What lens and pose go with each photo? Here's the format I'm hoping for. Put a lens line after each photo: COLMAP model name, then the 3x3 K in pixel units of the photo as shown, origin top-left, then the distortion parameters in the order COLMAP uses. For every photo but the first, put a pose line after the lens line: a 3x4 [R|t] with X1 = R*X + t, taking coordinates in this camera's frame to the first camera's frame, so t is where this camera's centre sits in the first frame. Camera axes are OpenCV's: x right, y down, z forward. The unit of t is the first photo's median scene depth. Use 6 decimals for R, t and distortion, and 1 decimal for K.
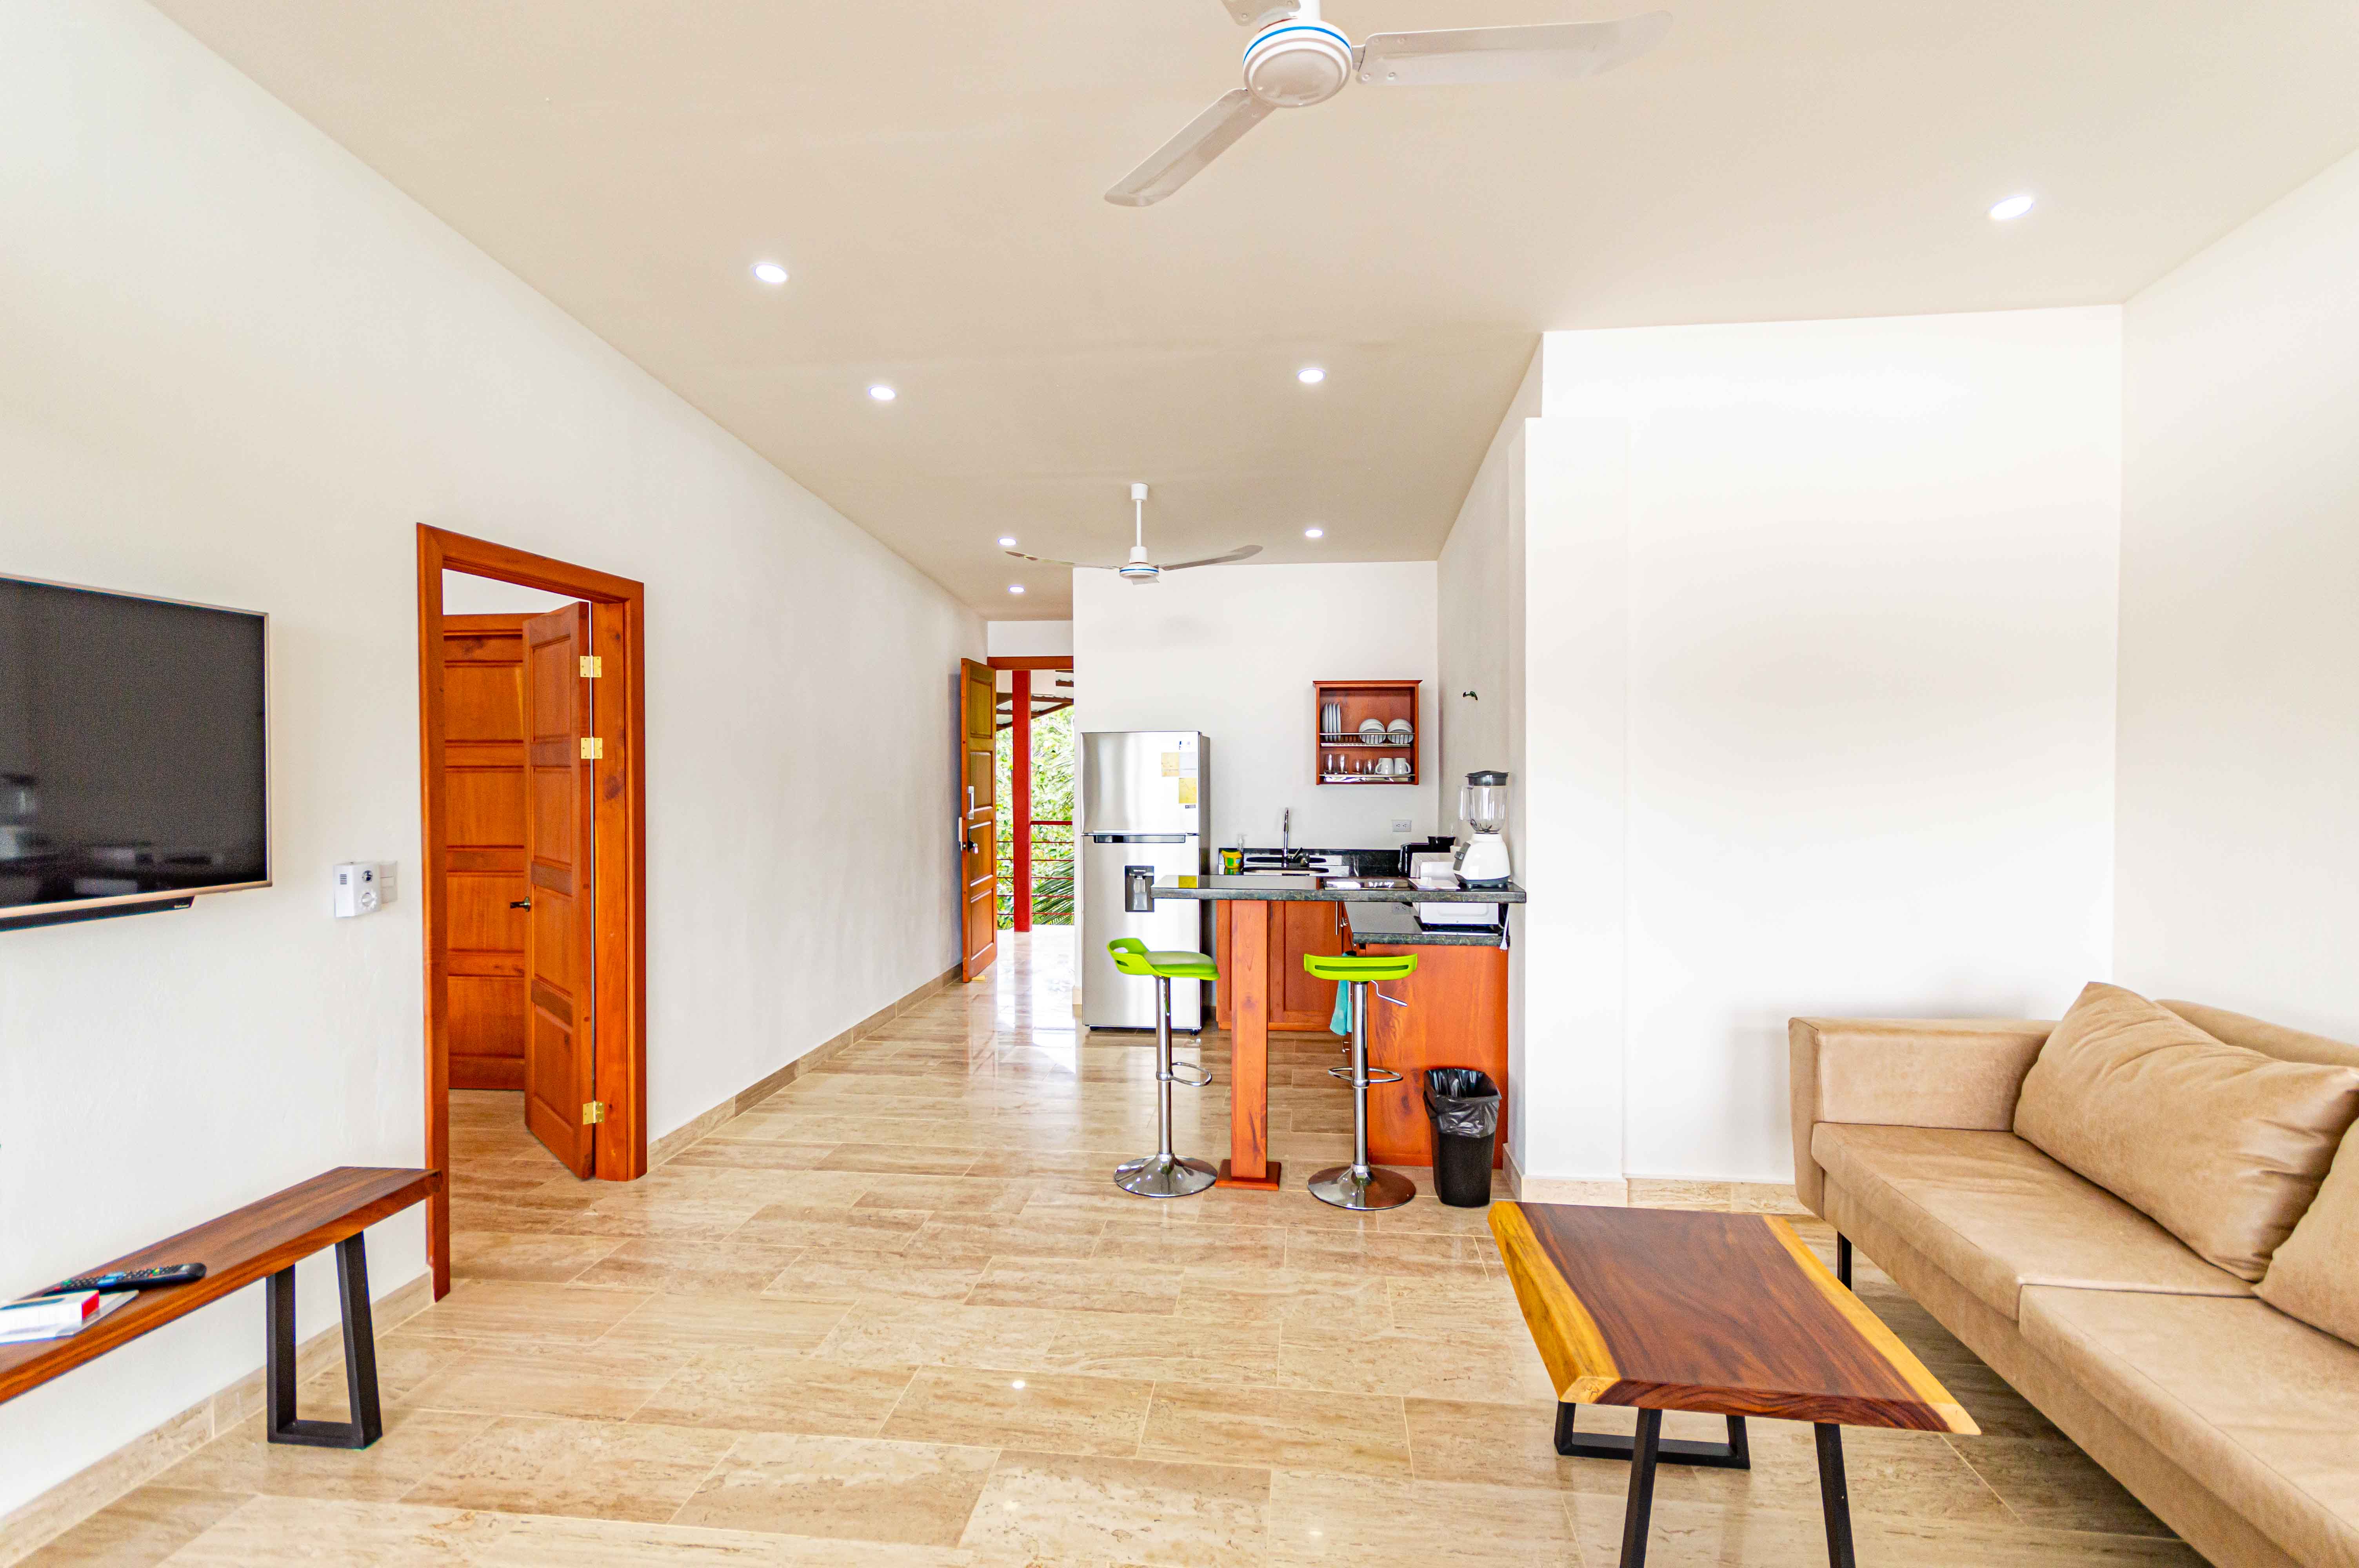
lens RADIAL K [[1056.6, 0, 1191.5], [0, 1056.6, 777.1], [0, 0, 1]] dist [0.004747, 0.000713]
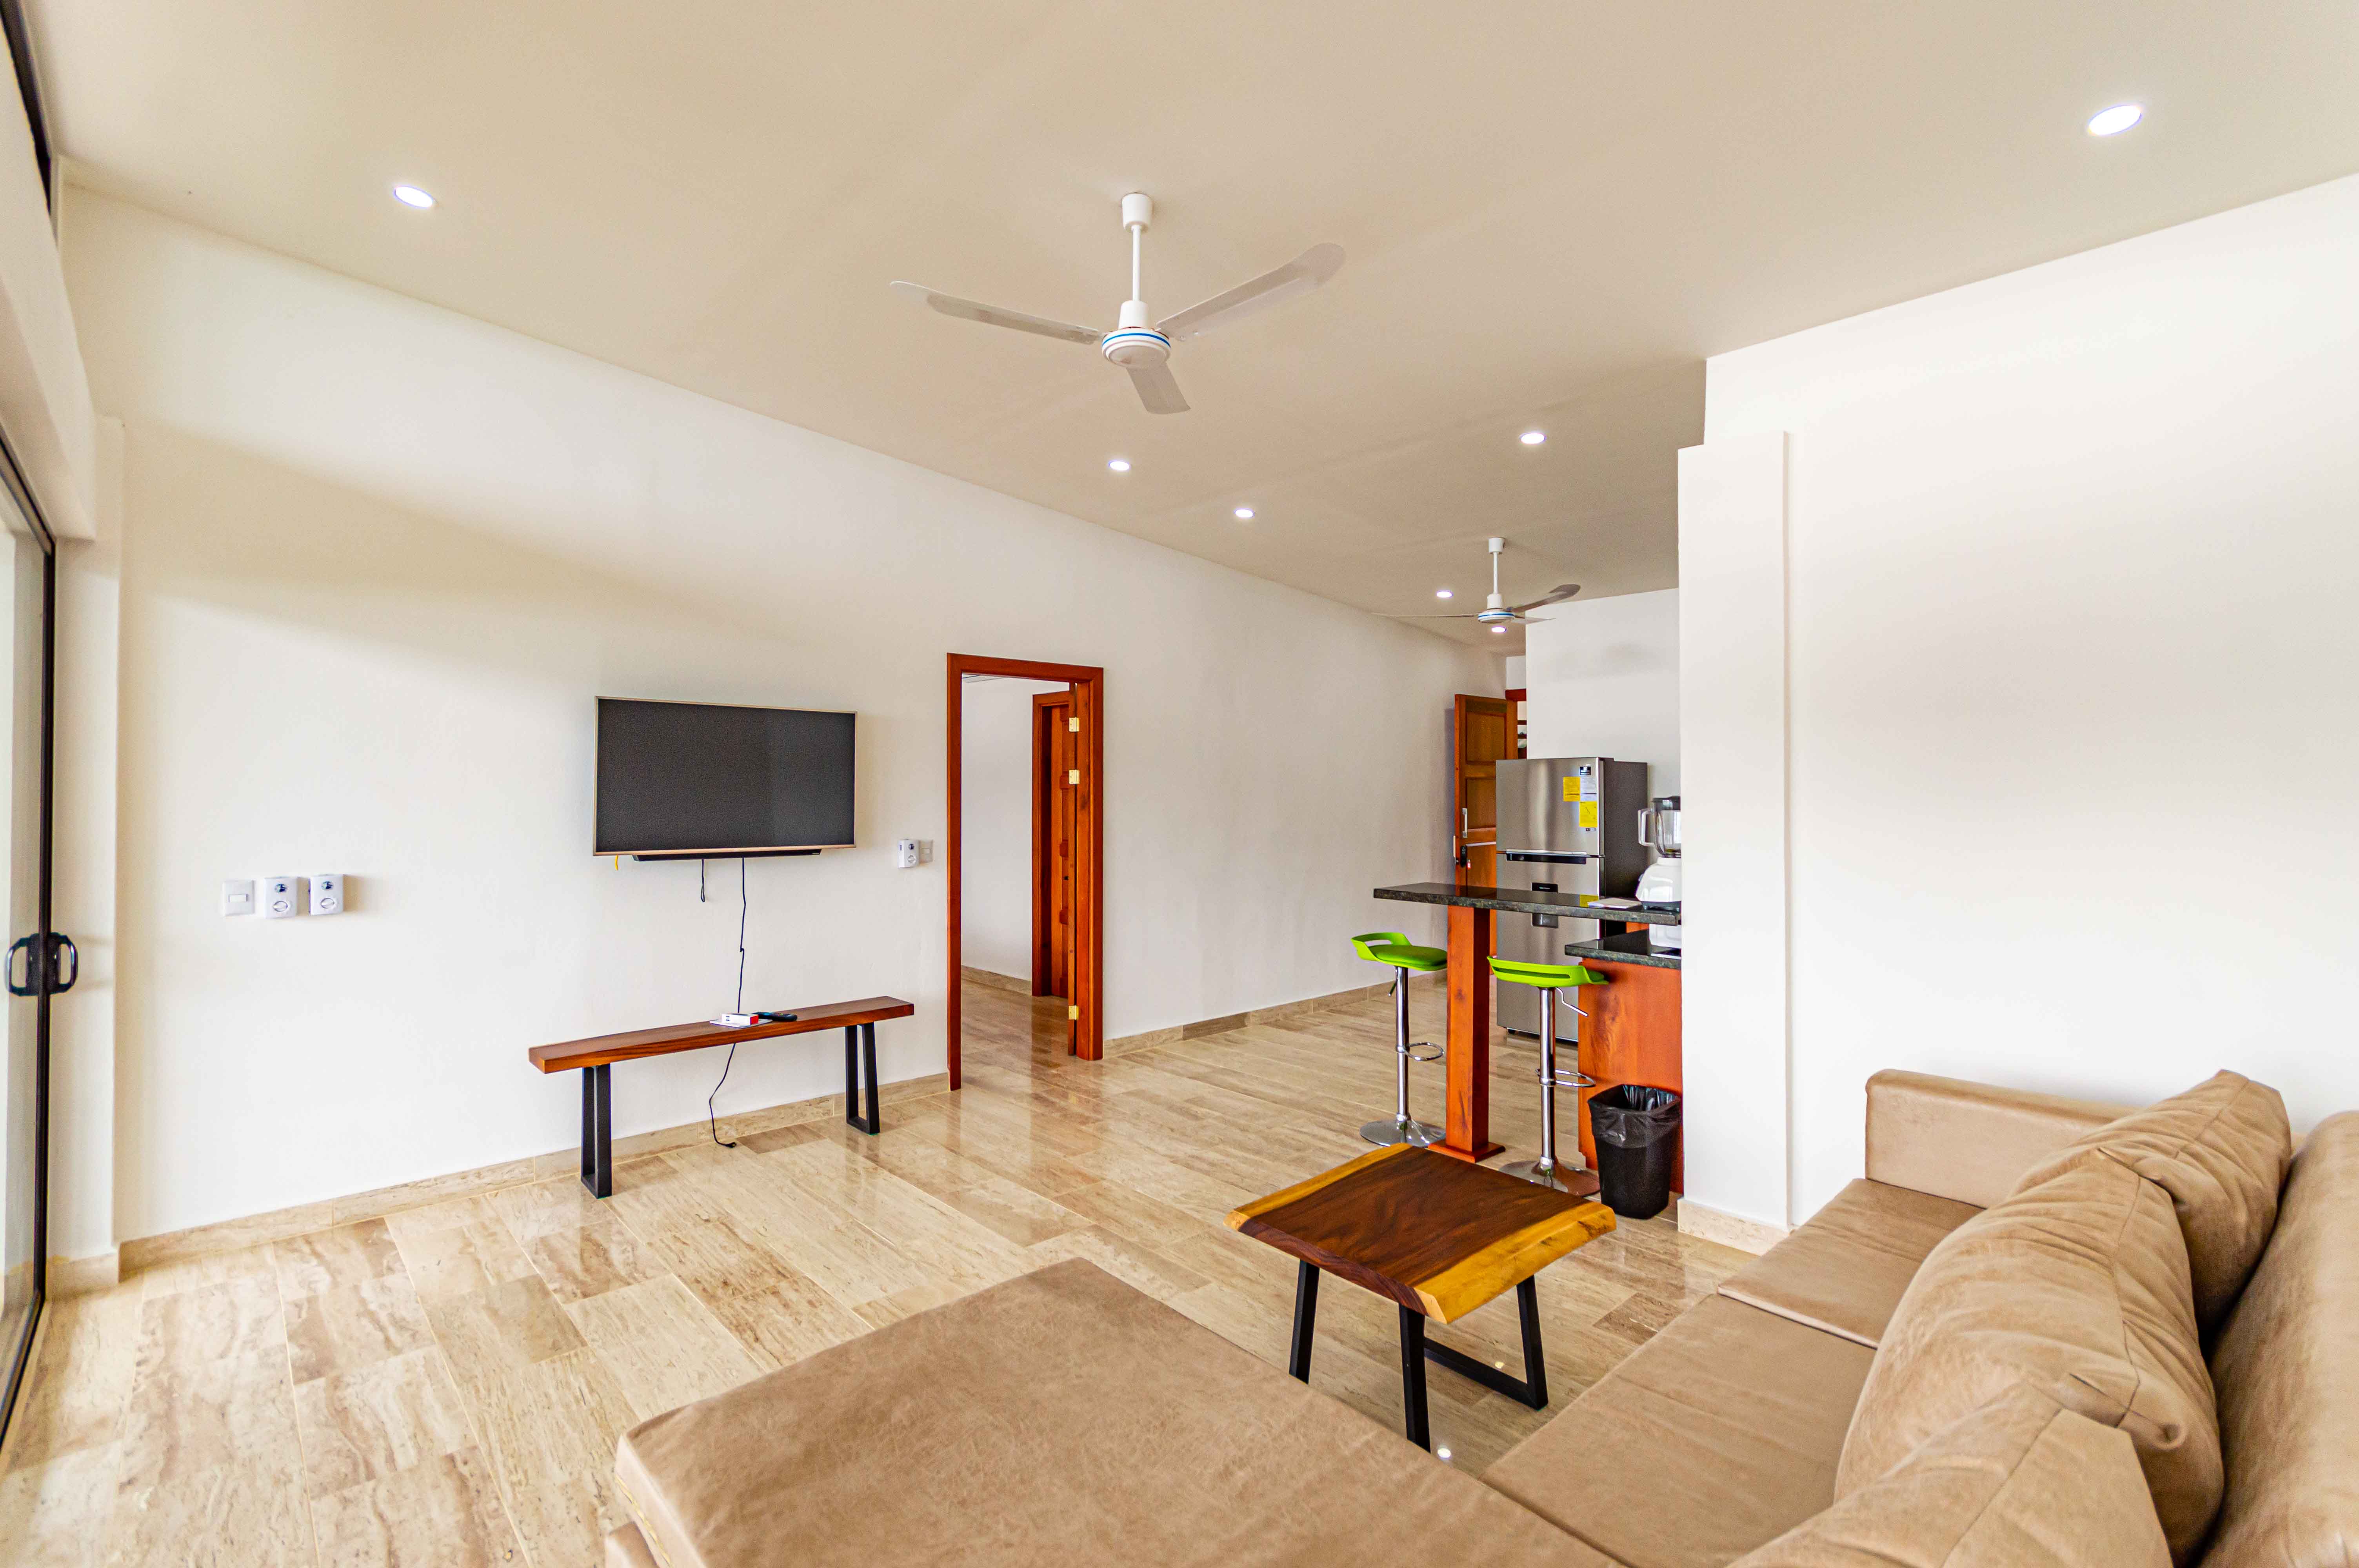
lens RADIAL K [[1056.6, 0, 1191.5], [0, 1056.6, 777.1], [0, 0, 1]] dist [0.004747, 0.000713]
pose [[0.759289, -0.004572, -0.650738, 0.592259], [-0.011171, 0.999736, -0.020058, 0.002249], [0.650658, 0.022499, 0.759037, -0.069778]]
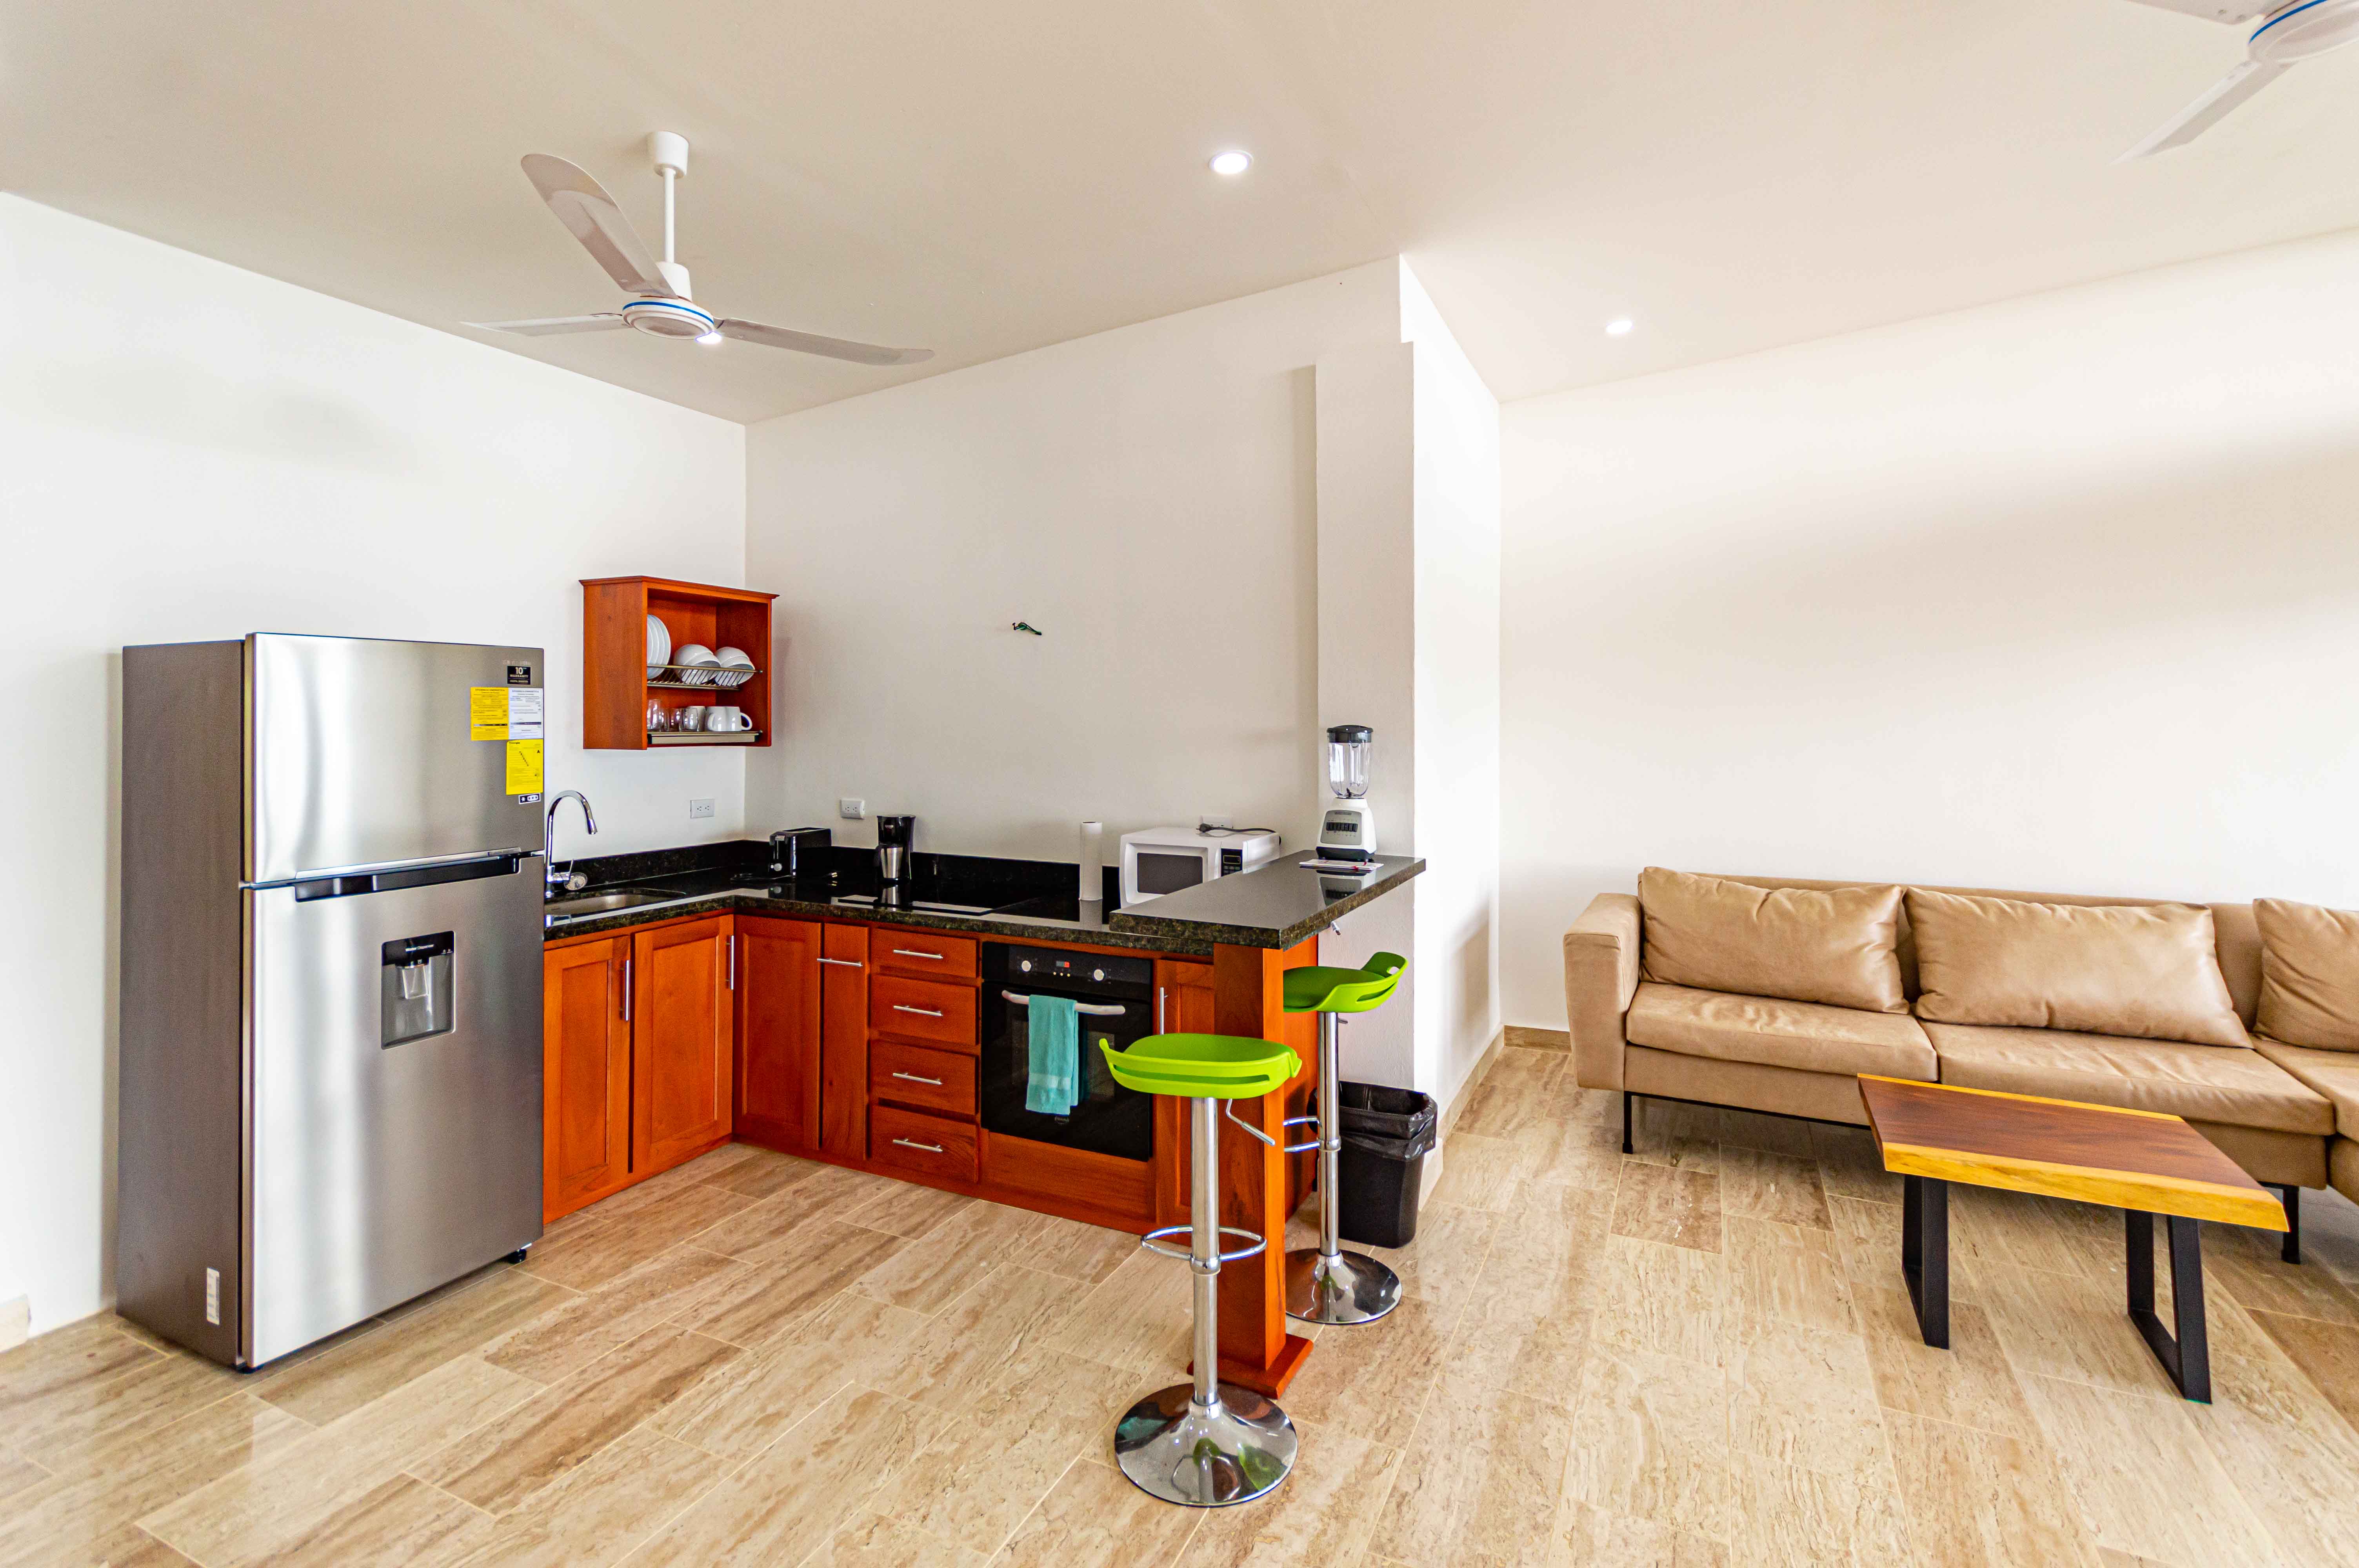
lens RADIAL K [[1091.1, 0, 1189.0], [0, 1091.1, 709.3], [0, 0, 1]] dist [0.003038, -0.000336]
pose [[0.326579, 0.012295, 0.945090, -0.606109], [0.008666, 0.999834, -0.016001, -0.005196], [-0.945130, 0.013416, 0.326418, 0.843030]]
